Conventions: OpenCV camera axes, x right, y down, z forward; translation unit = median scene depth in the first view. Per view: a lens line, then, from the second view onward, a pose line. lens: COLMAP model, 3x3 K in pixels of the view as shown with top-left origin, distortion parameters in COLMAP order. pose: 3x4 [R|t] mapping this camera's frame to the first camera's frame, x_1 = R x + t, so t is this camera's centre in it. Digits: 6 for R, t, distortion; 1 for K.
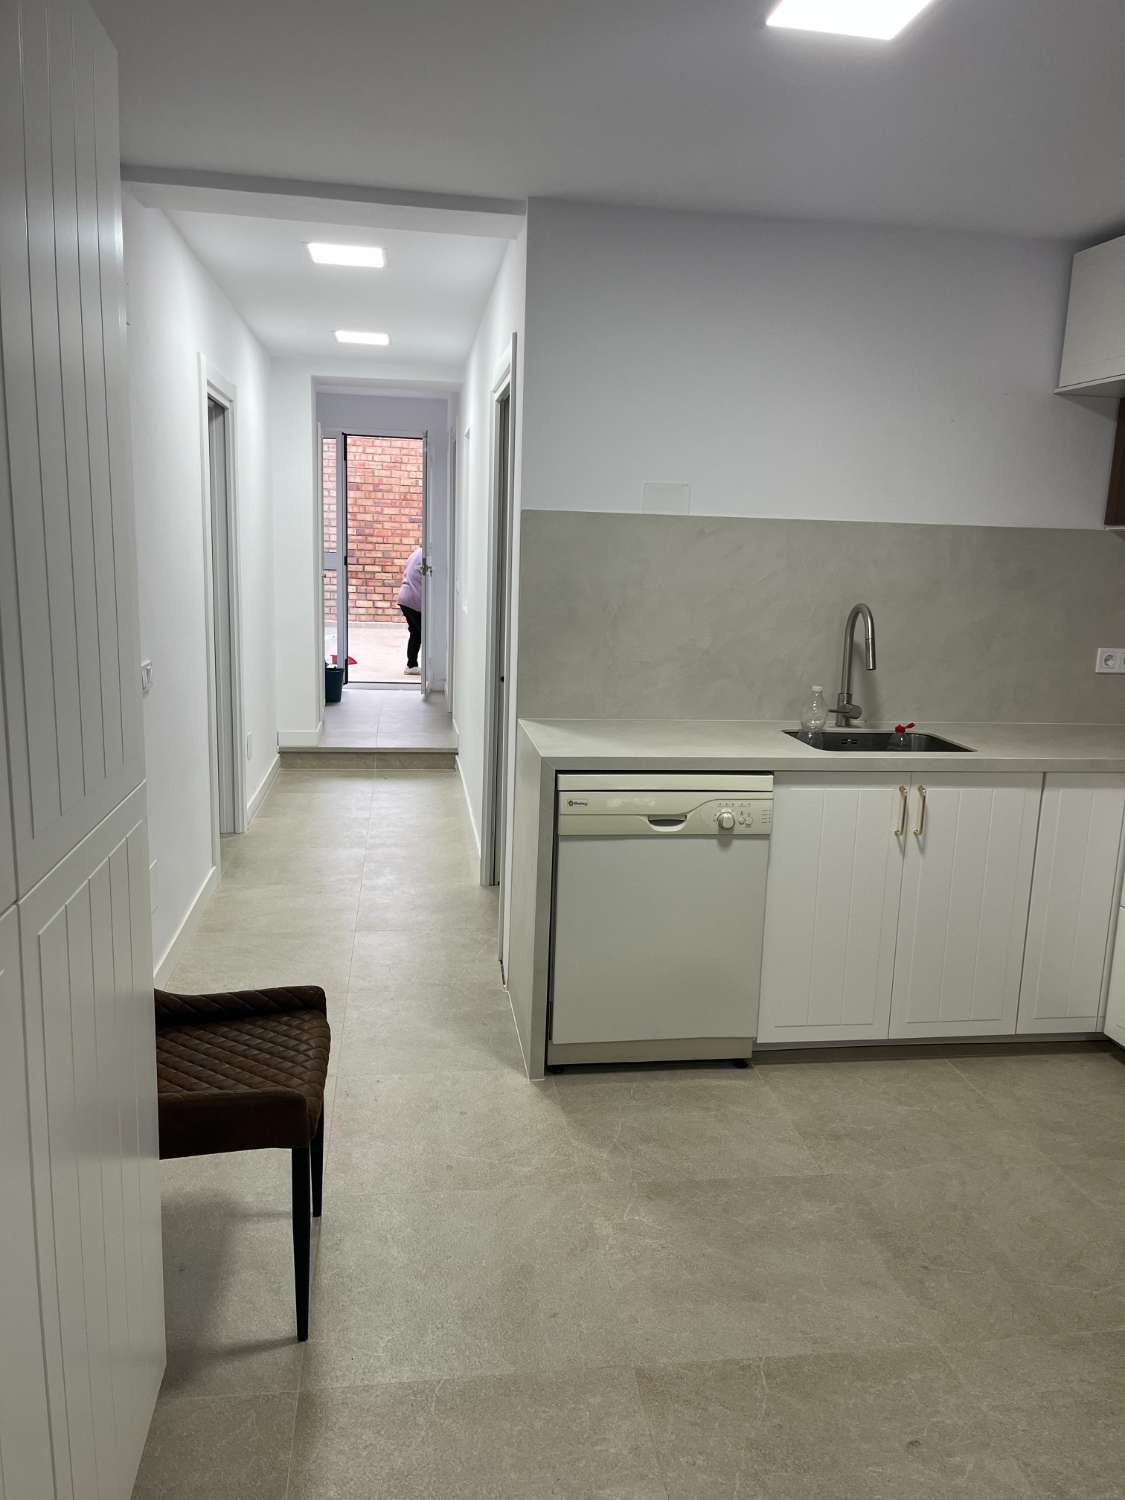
lens RADIAL K [[1137.3, 0, 577.3], [0, 1137.3, 761.5], [0, 0, 1]] dist [0.066398, -0.085905]
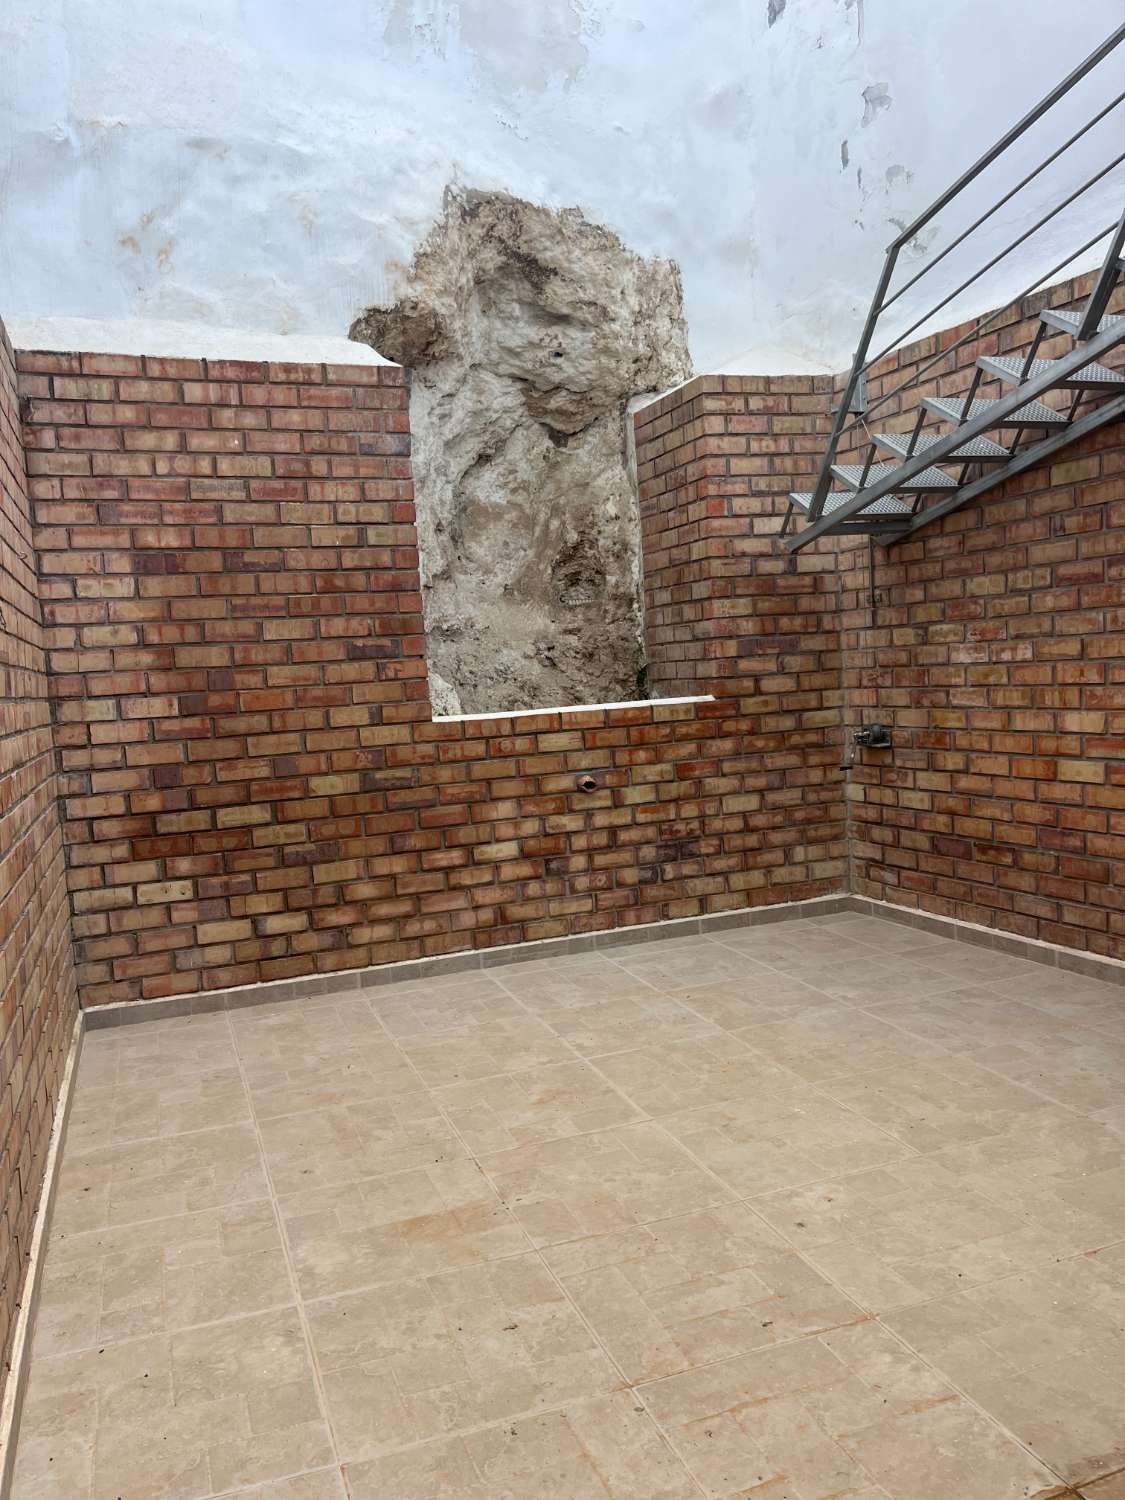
lens RADIAL K [[1137.3, 0, 561.4], [0, 1137.3, 763.0], [0, 0, 1]] dist [0.066398, -0.085905]
pose [[0.972303, -0.115783, 0.203032, -0.698383], [0.139757, 0.984281, -0.107976, -0.614244], [-0.187338, 0.133360, 0.973201, 3.031416]]
